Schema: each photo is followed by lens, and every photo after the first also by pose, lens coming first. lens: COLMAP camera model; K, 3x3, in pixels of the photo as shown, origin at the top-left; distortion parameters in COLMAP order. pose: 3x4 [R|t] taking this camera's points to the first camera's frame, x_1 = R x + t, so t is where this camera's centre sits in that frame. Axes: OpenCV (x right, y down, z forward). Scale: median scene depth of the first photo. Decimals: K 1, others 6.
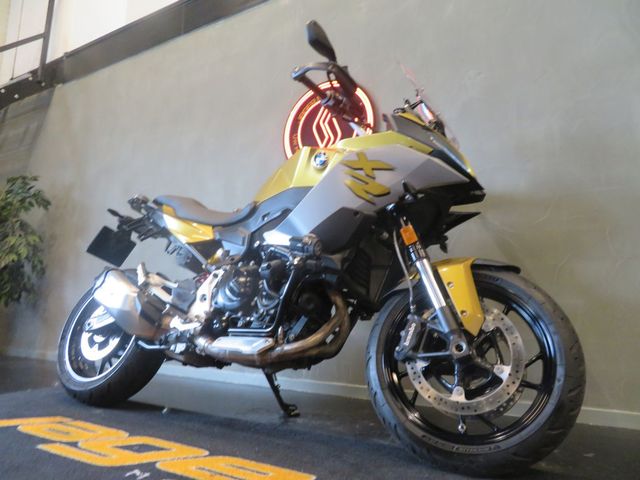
lens RADIAL K [[461.3, 0, 320.0], [0, 461.3, 240.0], [0, 0, 1]] dist [-0.006503, -0.000559]
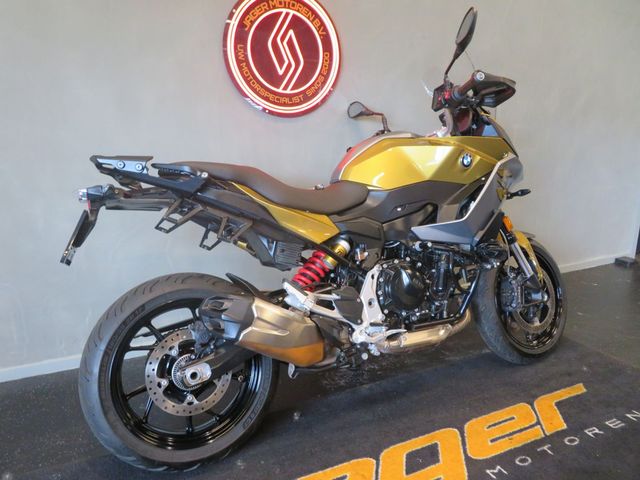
lens RADIAL K [[456.4, 0, 319.4], [0, 456.4, 242.6], [0, 0, 1]] dist [-0.006076, 0.003400]
pose [[0.563209, -0.210125, 0.799152, -1.062542], [-0.117563, 0.936913, 0.329201, -0.296211], [-0.817909, -0.279359, 0.502974, 0.657706]]
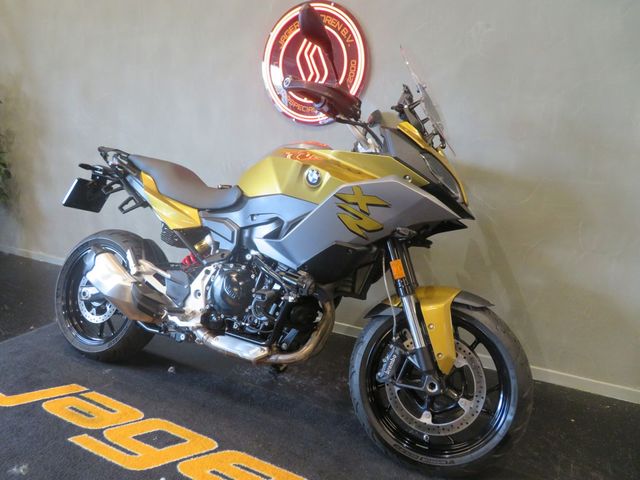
lens RADIAL K [[456.4, 0, 319.4], [0, 456.4, 242.6], [0, 0, 1]] dist [-0.006076, 0.003400]
pose [[0.997406, 0.004708, 0.071824, -0.051379], [-0.032177, 0.921764, 0.386413, -0.401102], [-0.064385, -0.387722, 0.919525, 0.069343]]
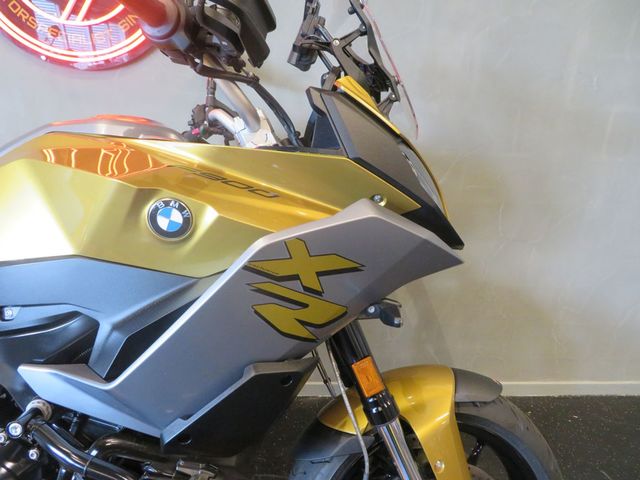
lens RADIAL K [[456.4, 0, 319.4], [0, 456.4, 242.6], [0, 0, 1]] dist [-0.006076, 0.003400]
pose [[0.836603, -0.161226, 0.523548, -0.092979], [-0.120463, 0.878173, 0.462926, -0.335391], [-0.534401, -0.450353, 0.715260, 0.625711]]
